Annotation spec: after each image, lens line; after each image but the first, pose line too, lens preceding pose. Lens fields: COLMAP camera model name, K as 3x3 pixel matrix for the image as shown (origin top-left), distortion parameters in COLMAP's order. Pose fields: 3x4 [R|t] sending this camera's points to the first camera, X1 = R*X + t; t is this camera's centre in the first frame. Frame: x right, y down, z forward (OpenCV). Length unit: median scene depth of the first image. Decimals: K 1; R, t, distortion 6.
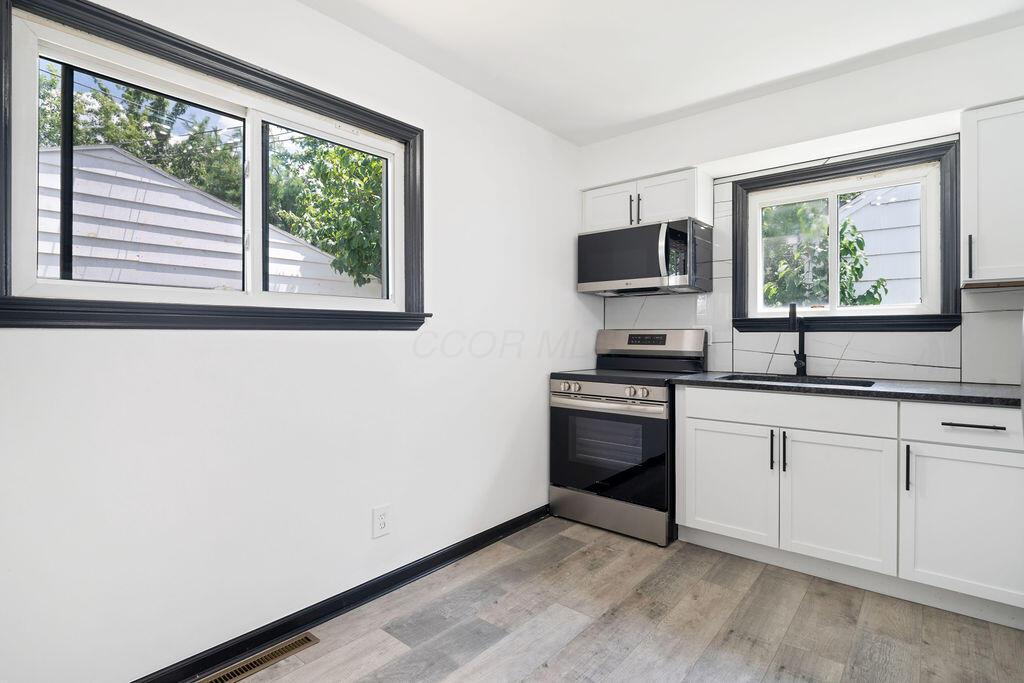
lens RADIAL K [[494.3, 0, 510.2], [0, 494.3, 330.2], [0, 0, 1]] dist [-0.001690, -0.000118]
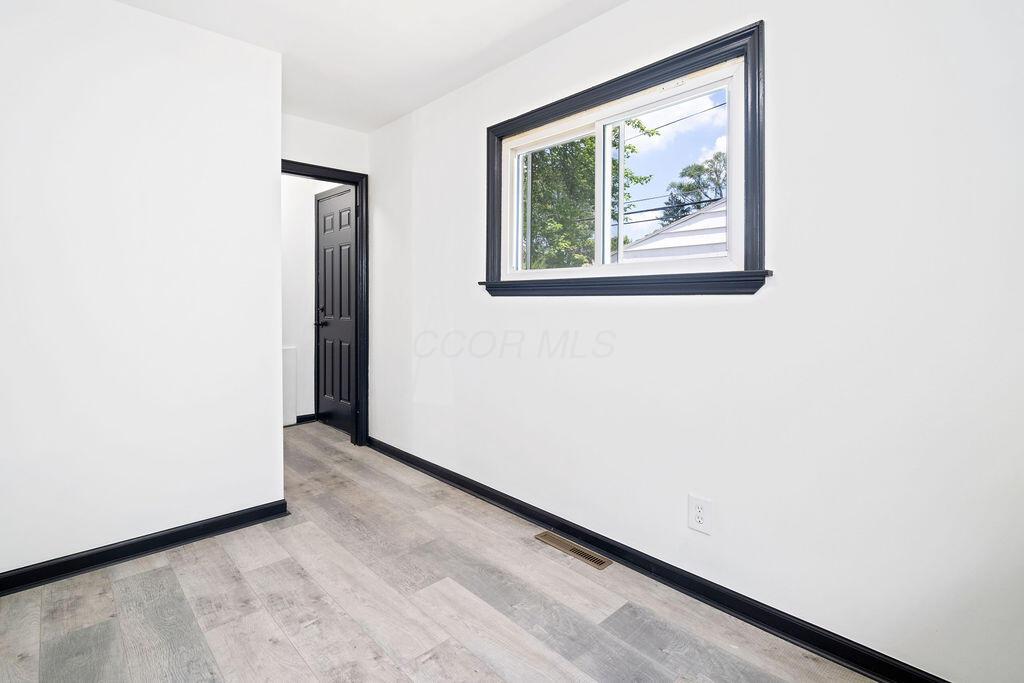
lens RADIAL K [[491.2, 0, 517.5], [0, 491.2, 299.2], [0, 0, 1]] dist [-0.000029, -0.000212]
pose [[-0.083623, 0.001987, -0.996496, 0.647537], [0.008125, 0.999966, 0.001312, 0.004340], [0.996464, -0.007986, -0.083636, 0.780839]]
